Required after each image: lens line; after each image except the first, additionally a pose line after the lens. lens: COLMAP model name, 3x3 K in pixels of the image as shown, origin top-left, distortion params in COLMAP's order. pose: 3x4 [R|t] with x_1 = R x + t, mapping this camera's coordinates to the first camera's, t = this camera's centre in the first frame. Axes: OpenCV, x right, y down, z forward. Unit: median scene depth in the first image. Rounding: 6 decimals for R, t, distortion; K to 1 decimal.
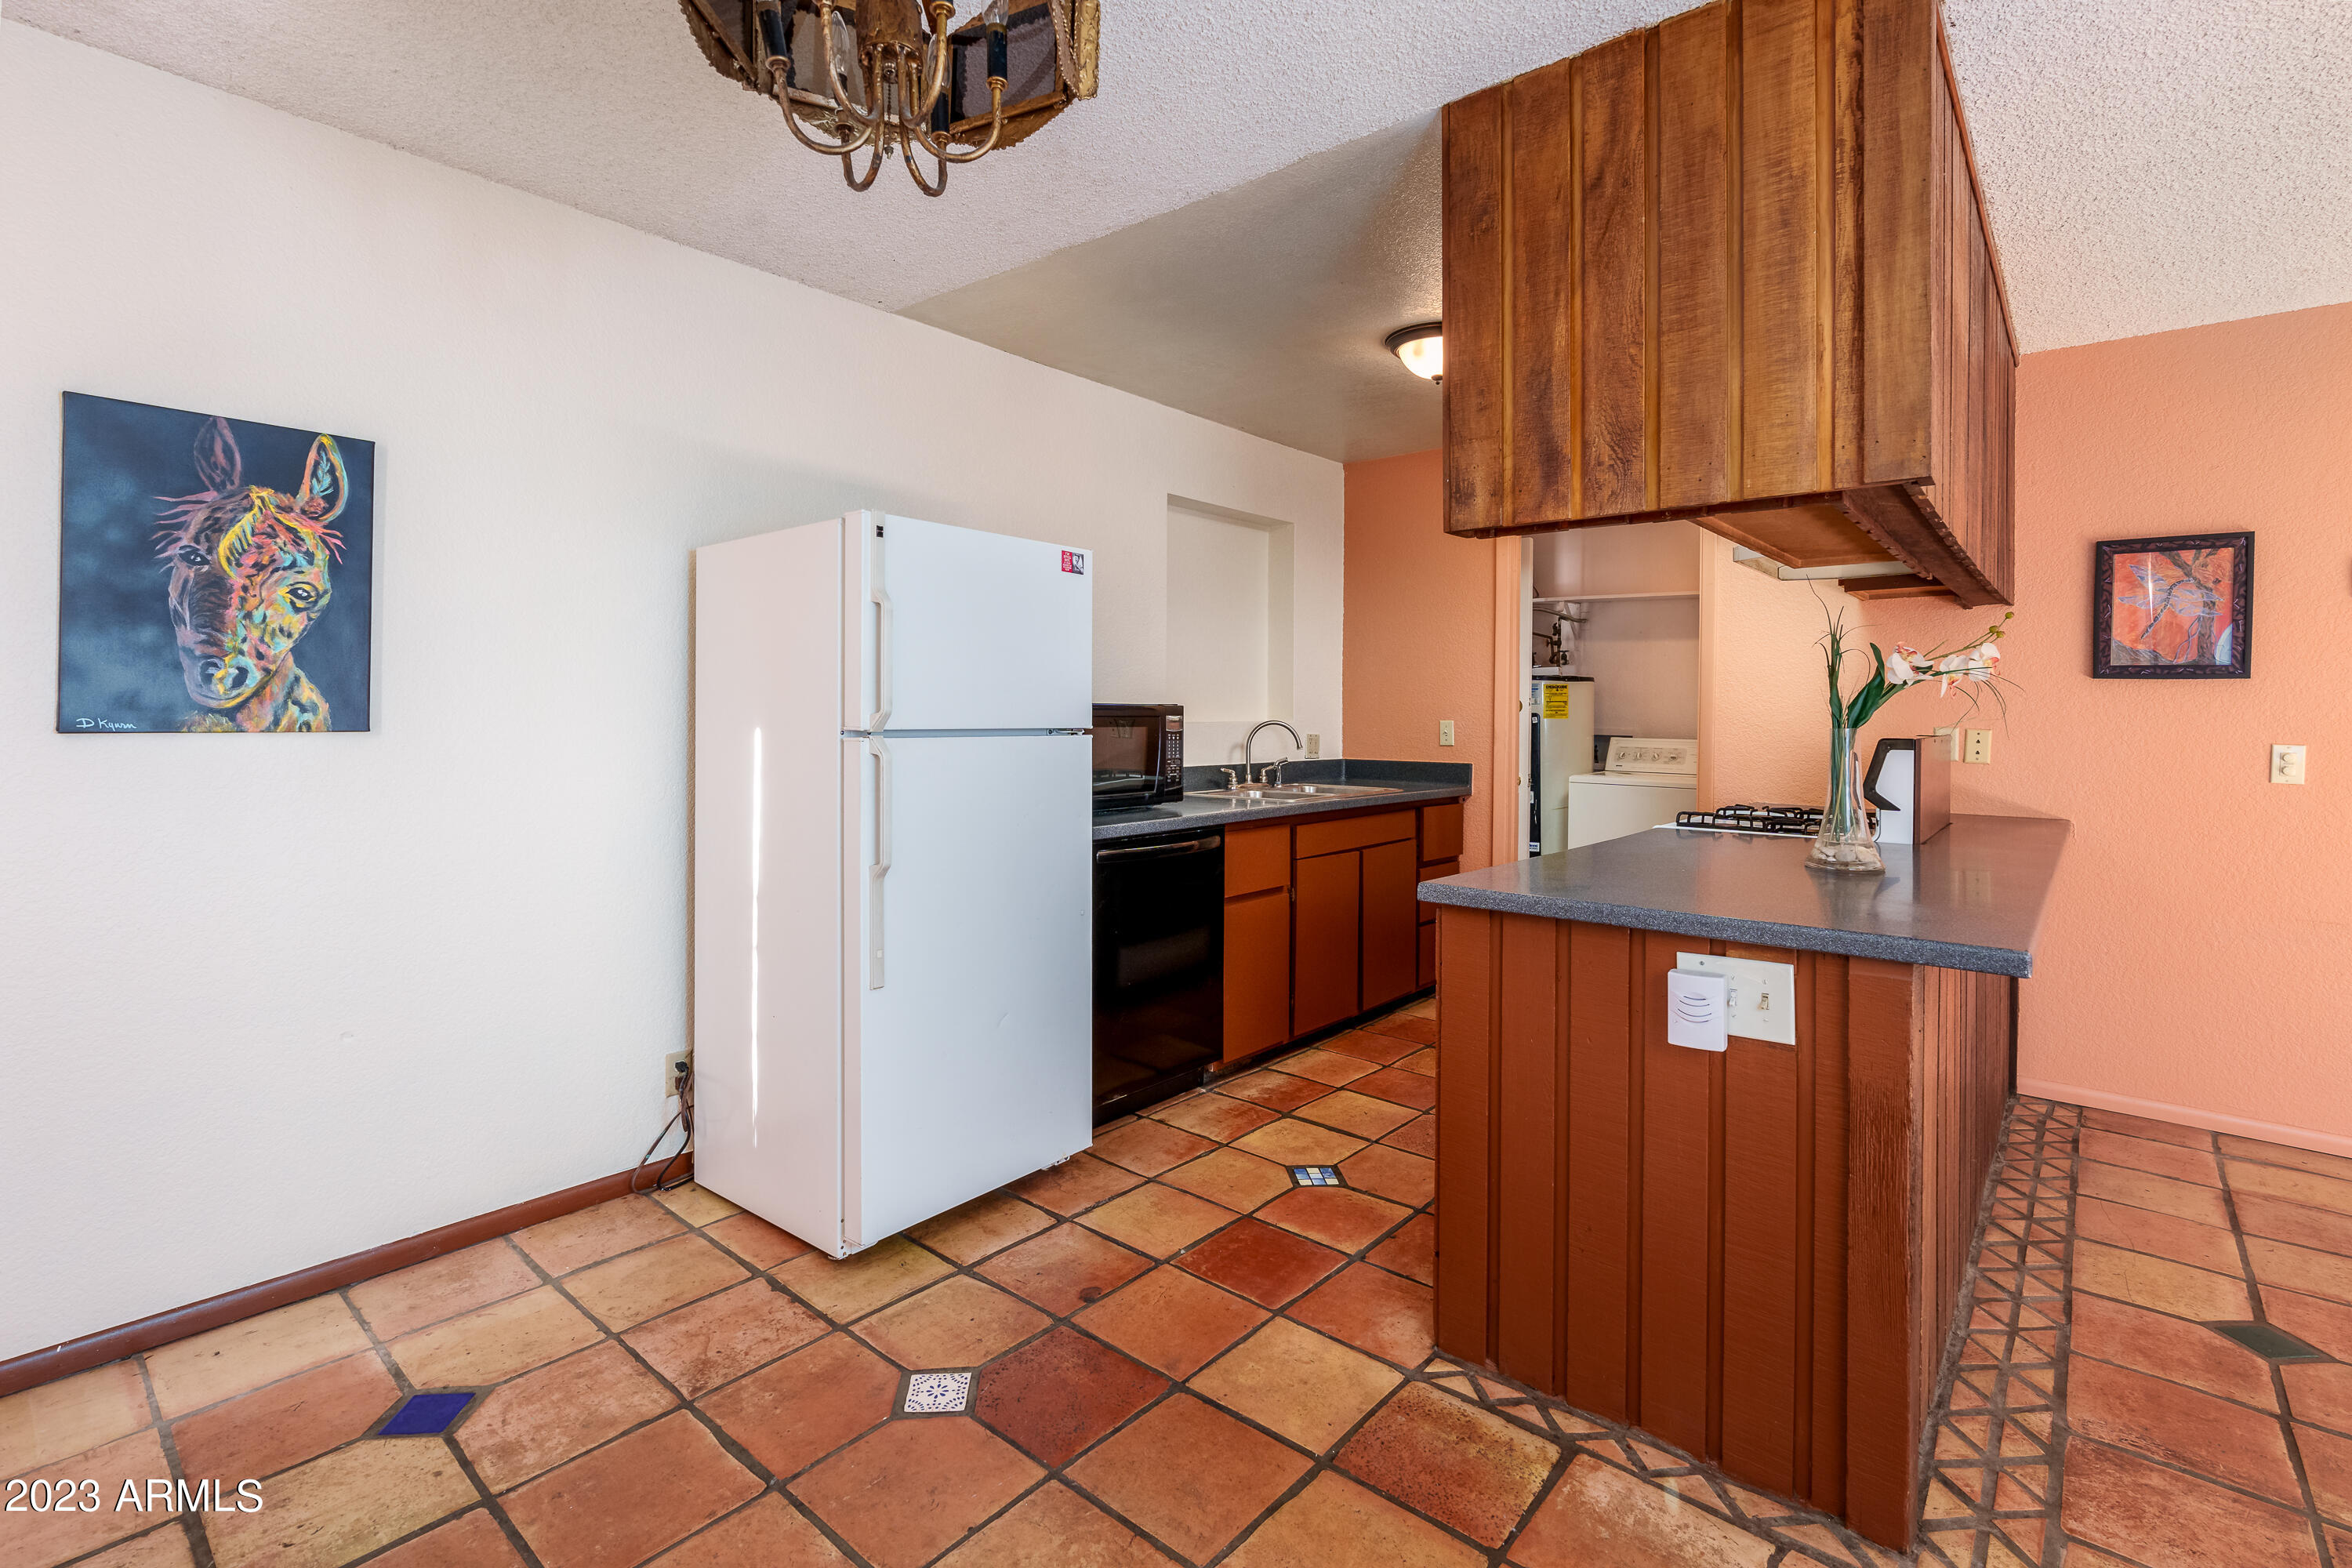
lens RADIAL K [[1069.7, 0, 1177.4], [0, 1069.7, 723.8], [0, 0, 1]] dist [-0.004971, -0.000443]
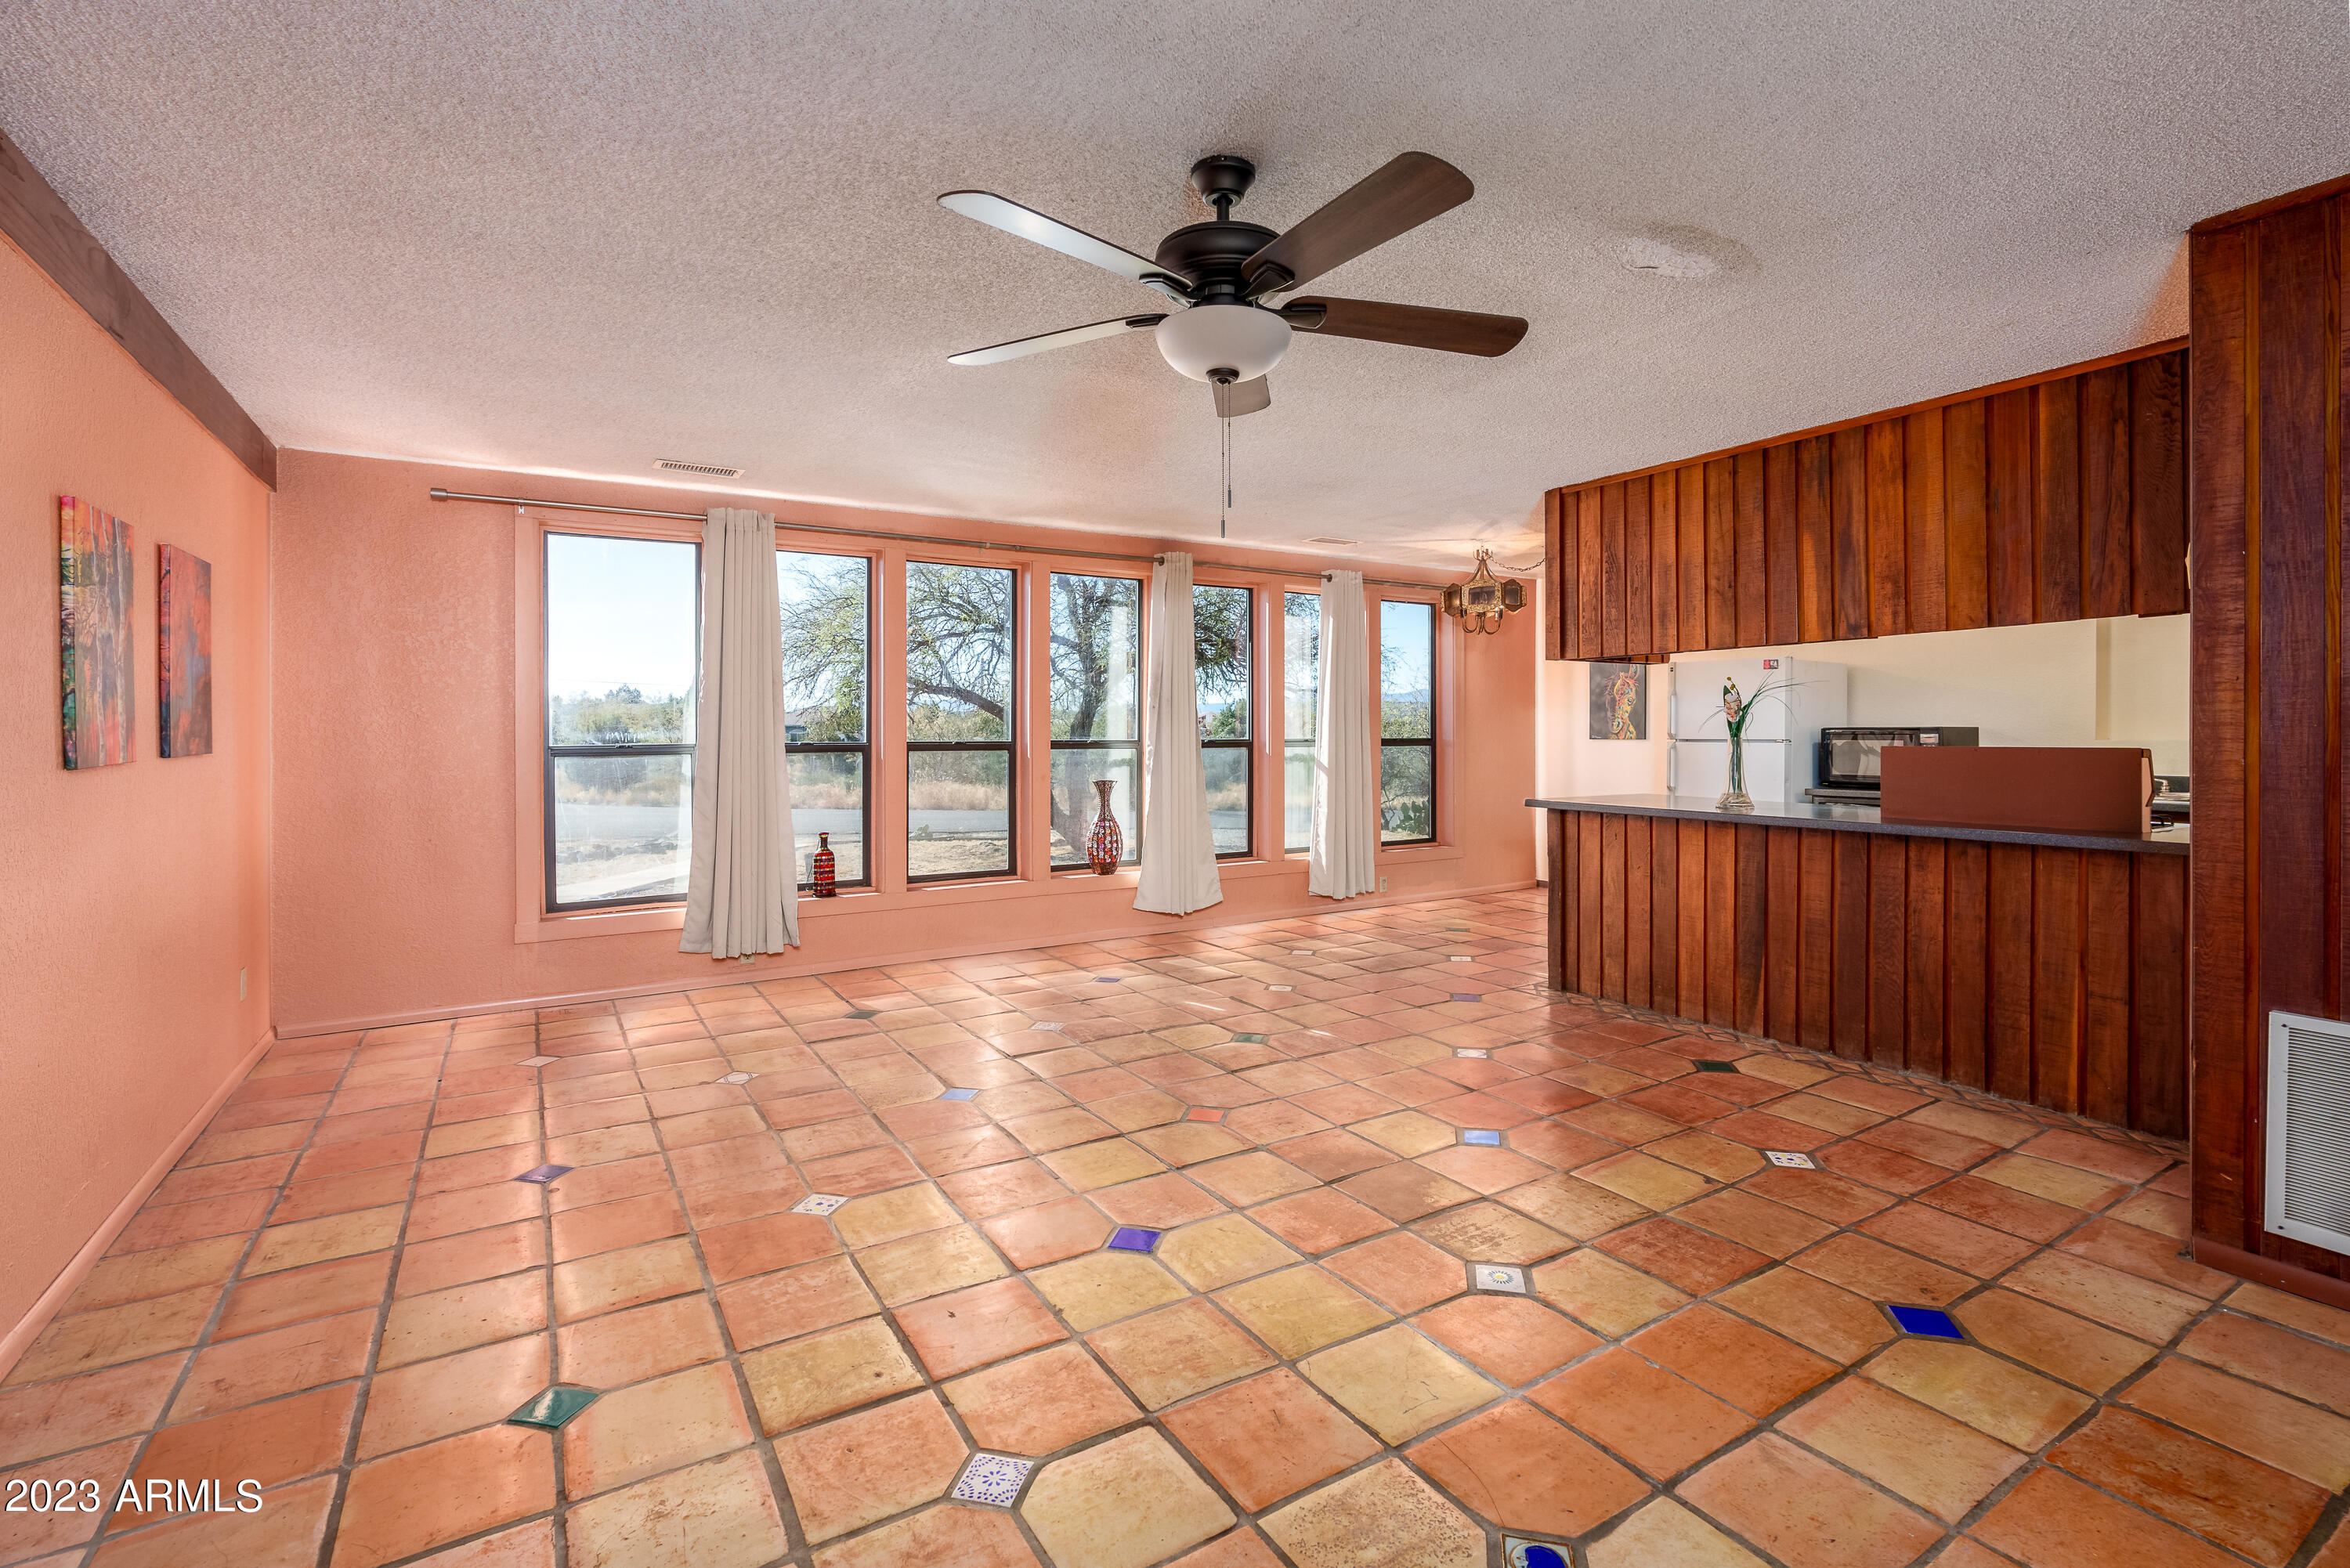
lens RADIAL K [[1068.8, 0, 1176.4], [0, 1068.8, 723.8], [0, 0, 1]] dist [-0.004971, -0.000443]
pose [[-0.305902, -0.015279, -0.951940, 3.086673], [-0.009869, 0.999868, -0.012877, 0.015705], [0.952012, 0.005456, -0.306013, 0.669559]]
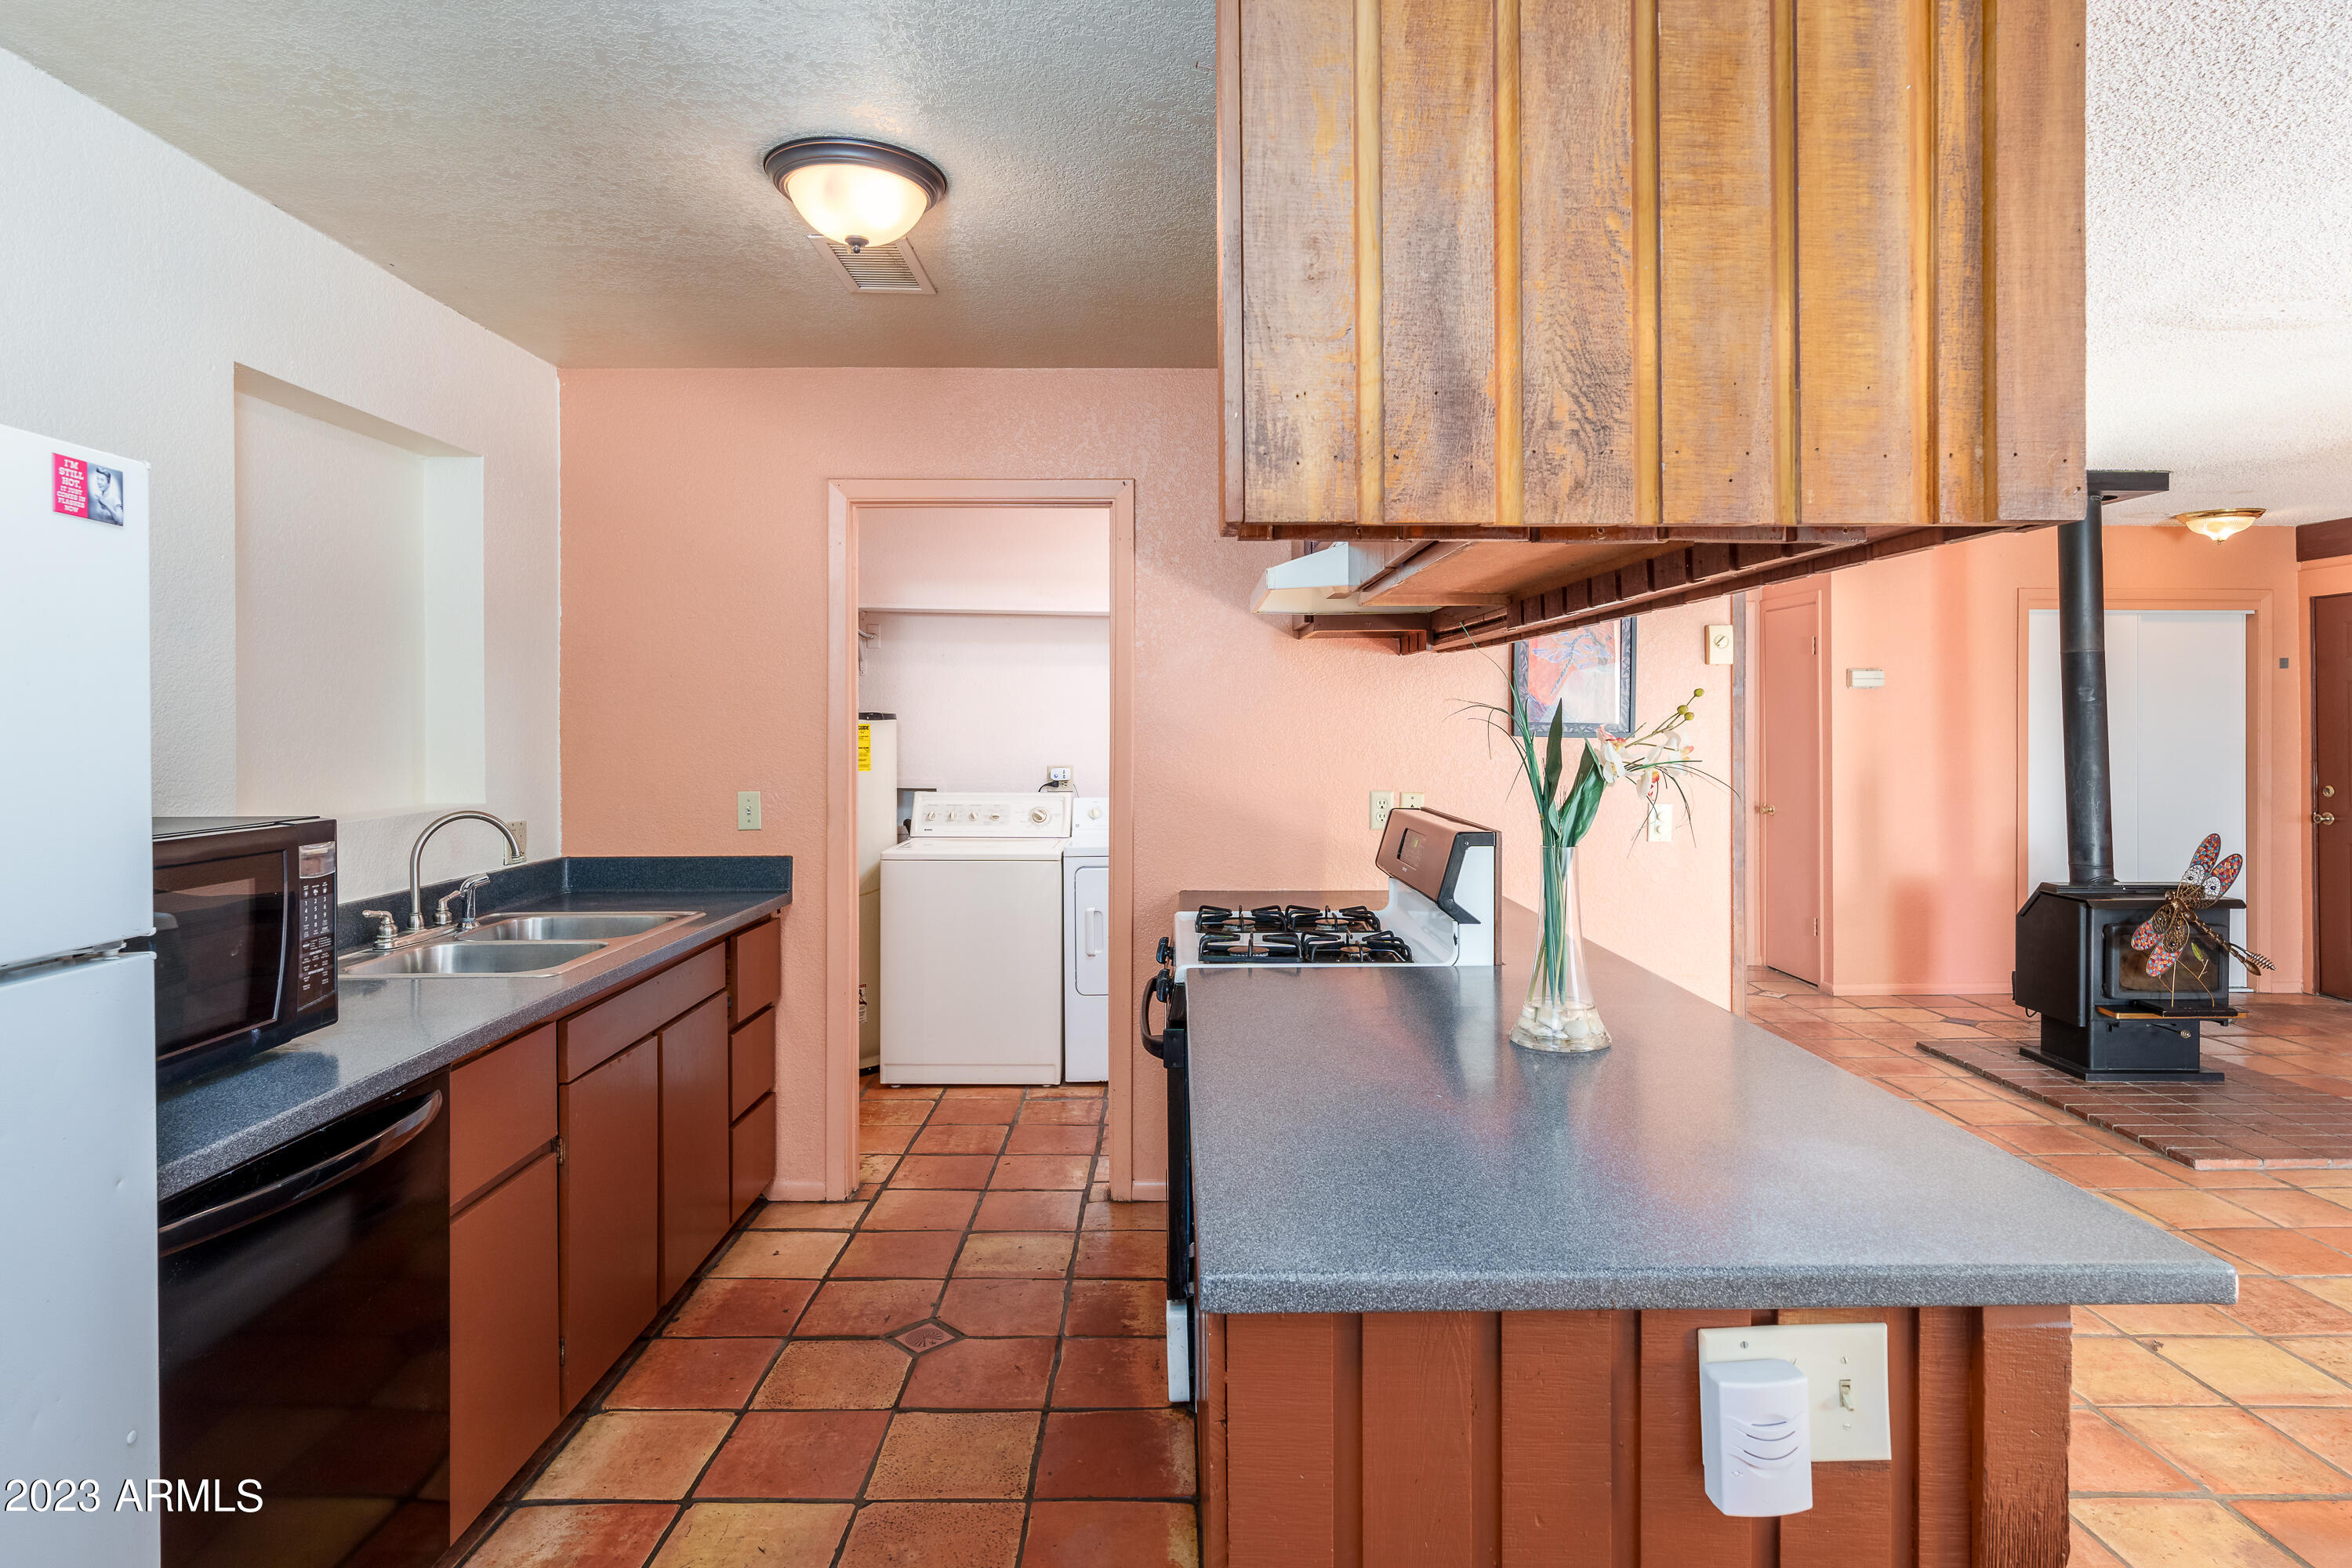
lens RADIAL K [[1272.1, 0, 1180.6], [0, 1272.1, 729.9], [0, 0, 1]] dist [-0.003161, -0.000667]
pose [[0.752085, -0.011445, 0.658967, -0.136456], [0.014763, 0.999891, 0.000517, -0.084416], [-0.658901, 0.009339, 0.752172, 0.569808]]
